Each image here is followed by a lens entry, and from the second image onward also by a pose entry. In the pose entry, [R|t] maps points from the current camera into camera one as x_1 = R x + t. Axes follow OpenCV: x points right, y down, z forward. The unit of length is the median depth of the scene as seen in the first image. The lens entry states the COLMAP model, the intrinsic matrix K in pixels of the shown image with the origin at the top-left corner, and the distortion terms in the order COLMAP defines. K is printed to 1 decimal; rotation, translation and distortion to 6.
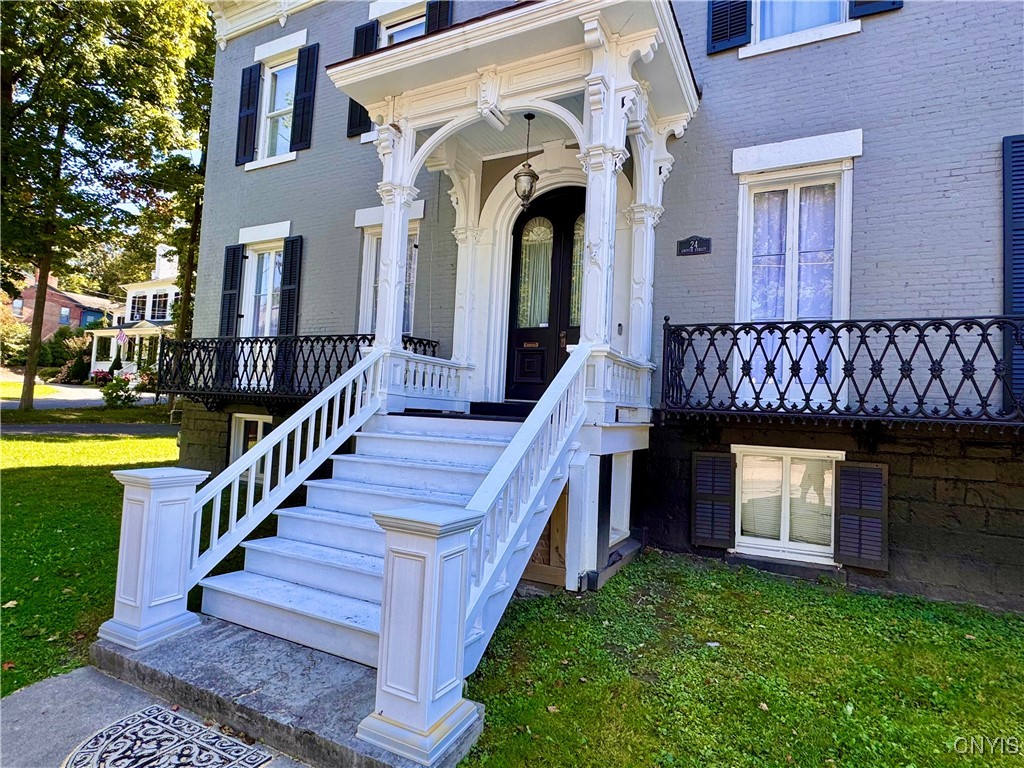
lens RADIAL K [[570.5, 0, 512.0], [0, 570.5, 384.0], [0, 0, 1]] dist [-0.001601, -0.000231]
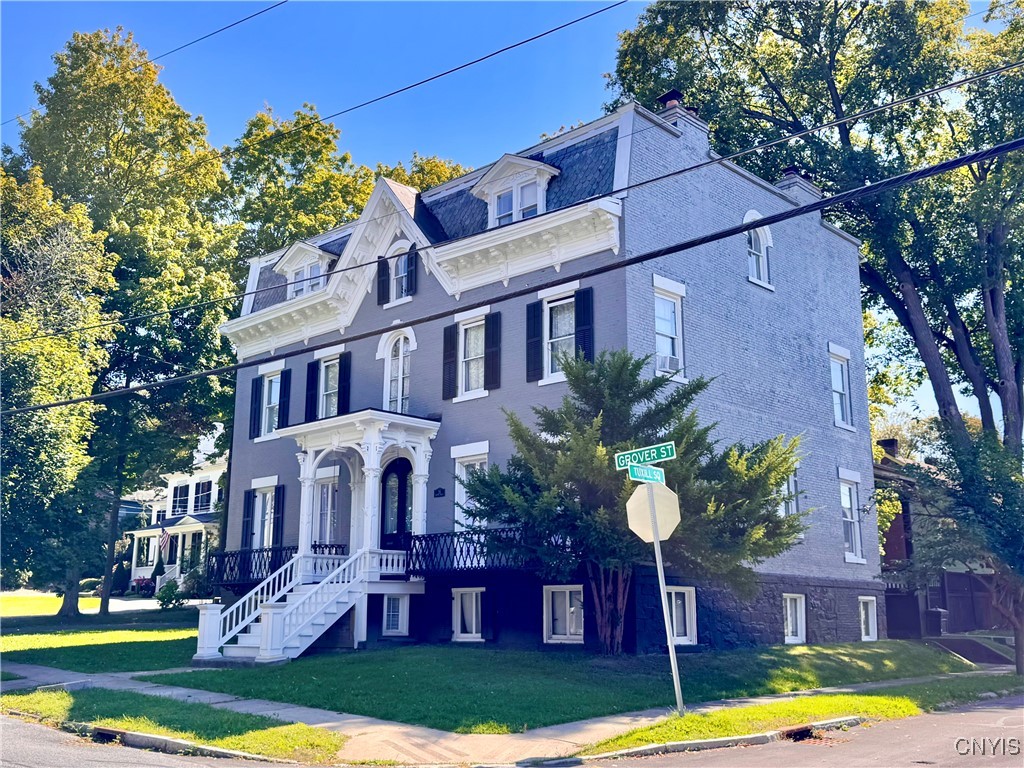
lens RADIAL K [[1003.9, 0, 512.0], [0, 1003.9, 384.0], [0, 0, 1]] dist [0.084547, -0.001240]
pose [[0.963890, -0.111756, -0.241716, 0.948914], [0.067806, 0.980761, -0.183057, 0.036810], [0.257523, 0.160057, 0.952924, -1.570962]]
